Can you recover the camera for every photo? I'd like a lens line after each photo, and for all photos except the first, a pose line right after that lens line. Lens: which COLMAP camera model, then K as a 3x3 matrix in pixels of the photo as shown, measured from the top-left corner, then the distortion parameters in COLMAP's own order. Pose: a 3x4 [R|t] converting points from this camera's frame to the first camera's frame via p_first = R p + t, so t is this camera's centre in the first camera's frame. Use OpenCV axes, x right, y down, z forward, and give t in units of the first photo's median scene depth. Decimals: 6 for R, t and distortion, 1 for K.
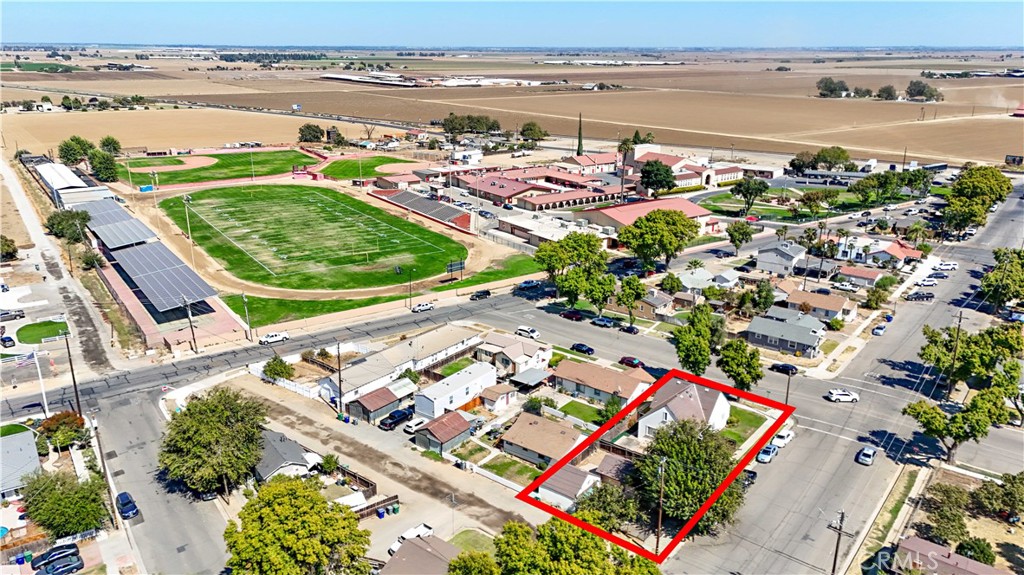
lens RADIAL K [[747.7, 0, 512.1], [0, 747.7, 289.3], [0, 0, 1]] dist [0.089512, -0.090011]
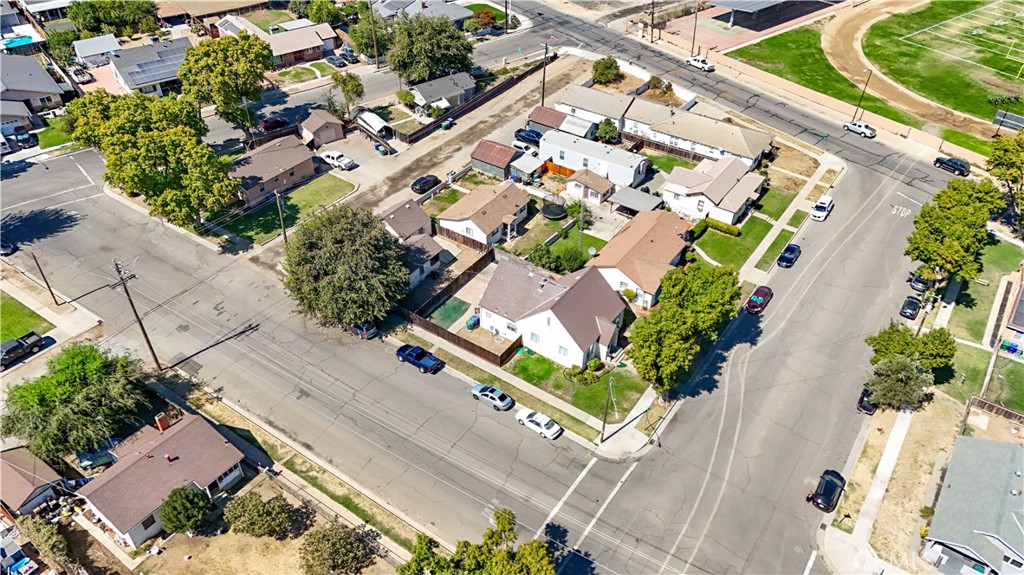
lens RADIAL K [[747.7, 0, 512.1], [0, 747.7, 289.3], [0, 0, 1]] dist [0.089512, -0.090011]
pose [[0.058240, 0.620400, -0.782120, 0.482335], [-0.321074, 0.753465, 0.573761, -0.156058], [0.945262, 0.217703, 0.243076, 0.483394]]
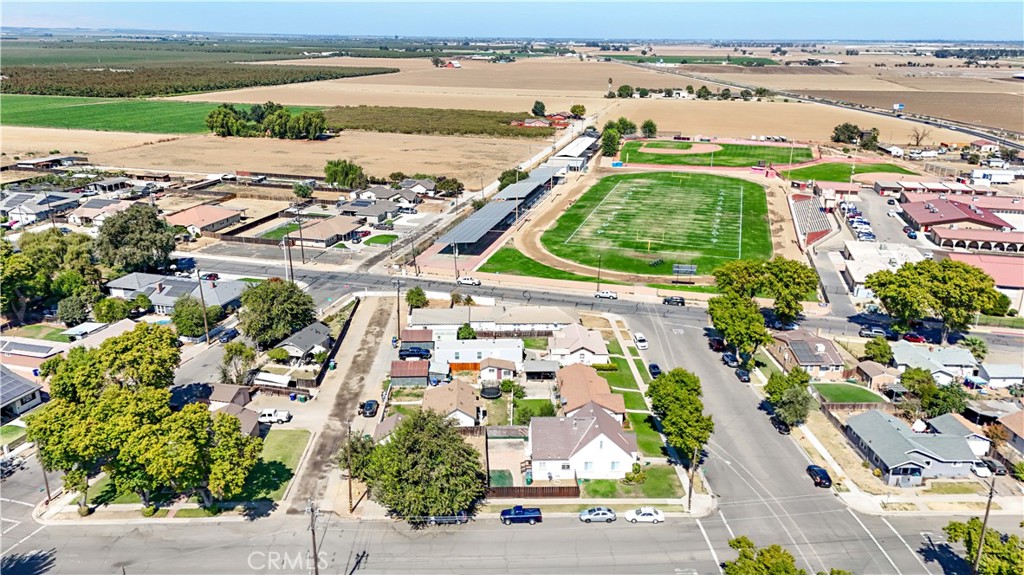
lens RADIAL K [[747.7, 0, 512.1], [0, 747.7, 289.3], [0, 0, 1]] dist [0.089512, -0.090011]
pose [[0.643645, 0.246229, -0.724632, 0.487459], [-0.242470, 0.963663, 0.112081, -0.060301], [0.725899, 0.103562, 0.679961, 0.186440]]
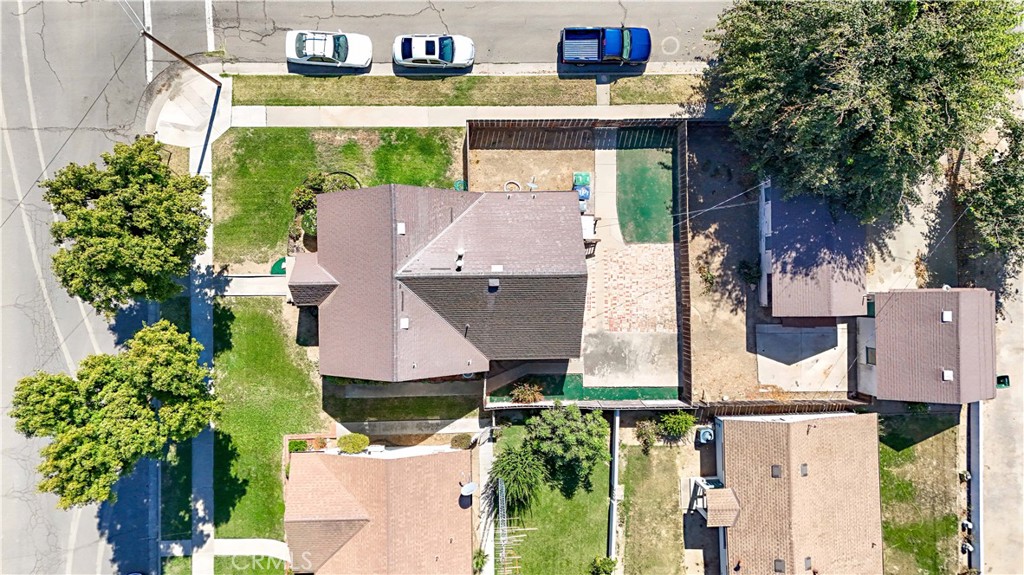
lens RADIAL K [[747.7, 0, 512.1], [0, 747.7, 289.3], [0, 0, 1]] dist [0.089512, -0.090011]
pose [[-0.622142, -0.782605, -0.021630, 0.132416], [0.215753, -0.197942, 0.956174, -0.097528], [-0.752589, 0.590210, 0.291998, 0.543383]]
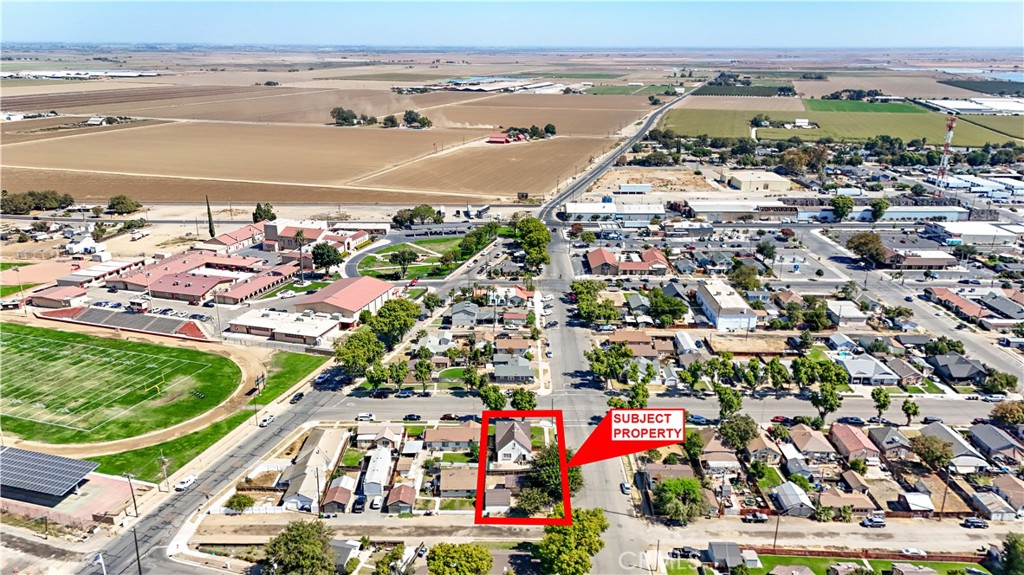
lens RADIAL K [[747.7, 0, 512.1], [0, 747.7, 289.3], [0, 0, 1]] dist [0.089512, -0.090011]
pose [[0.789510, -0.192218, 0.582860, -0.447535], [0.189090, 0.979675, 0.066950, -0.182543], [-0.583883, 0.057355, 0.809810, -0.266740]]
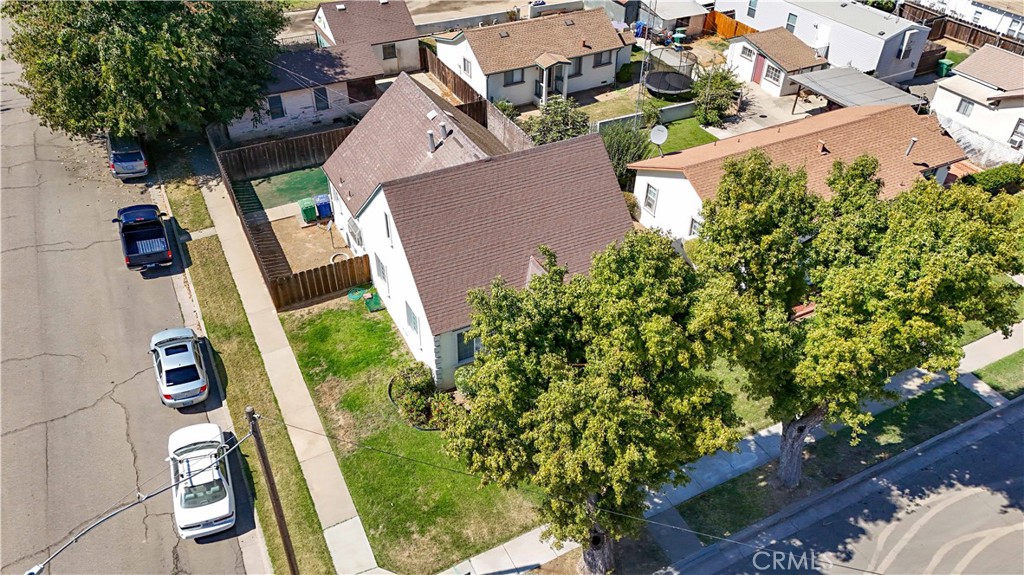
lens RADIAL K [[747.7, 0, 512.1], [0, 747.7, 289.3], [0, 0, 1]] dist [0.089512, -0.090011]
pose [[-0.425117, 0.553320, -0.716319, 0.272469], [-0.291344, 0.665626, 0.687067, -0.011920], [0.856968, 0.500779, -0.121763, 0.655427]]
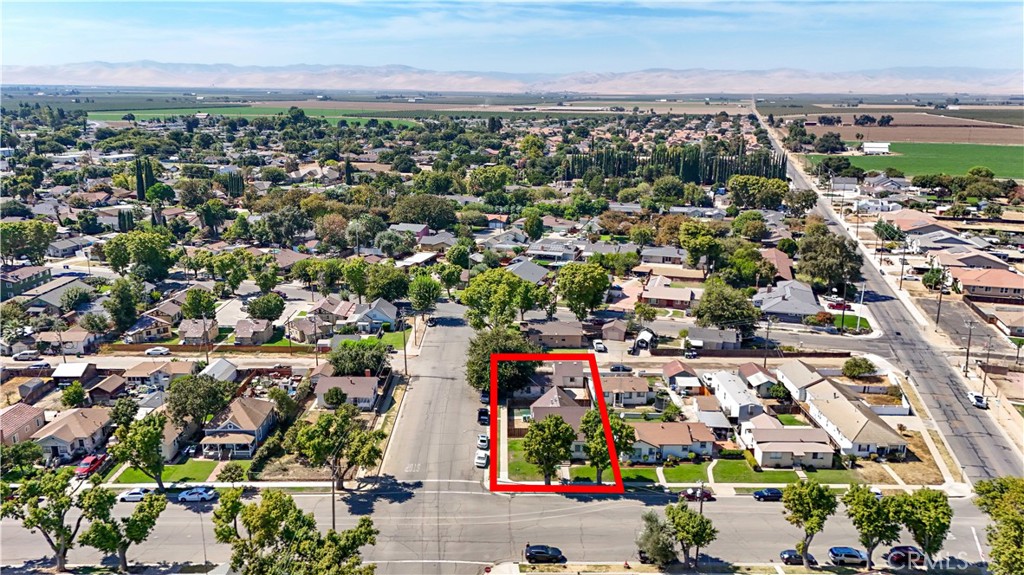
lens RADIAL K [[747.7, 0, 512.1], [0, 747.7, 289.3], [0, 0, 1]] dist [0.089512, -0.090011]
pose [[-0.780396, 0.149092, -0.607251, 0.564262], [-0.204390, 0.856986, 0.473074, -0.311911], [0.590937, 0.493301, -0.638316, 0.961527]]
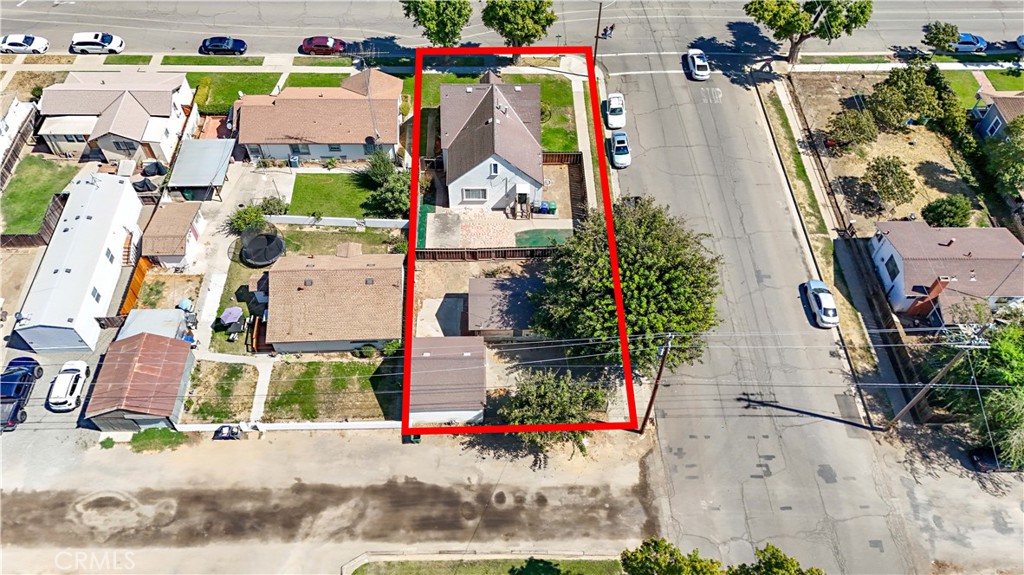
lens RADIAL K [[747.7, 0, 512.1], [0, 747.7, 289.3], [0, 0, 1]] dist [0.089512, -0.090011]
pose [[0.773545, -0.503017, 0.385488, -0.039133], [0.183027, 0.759675, 0.624015, -0.076998], [-0.606736, -0.412149, 0.679709, 0.316879]]
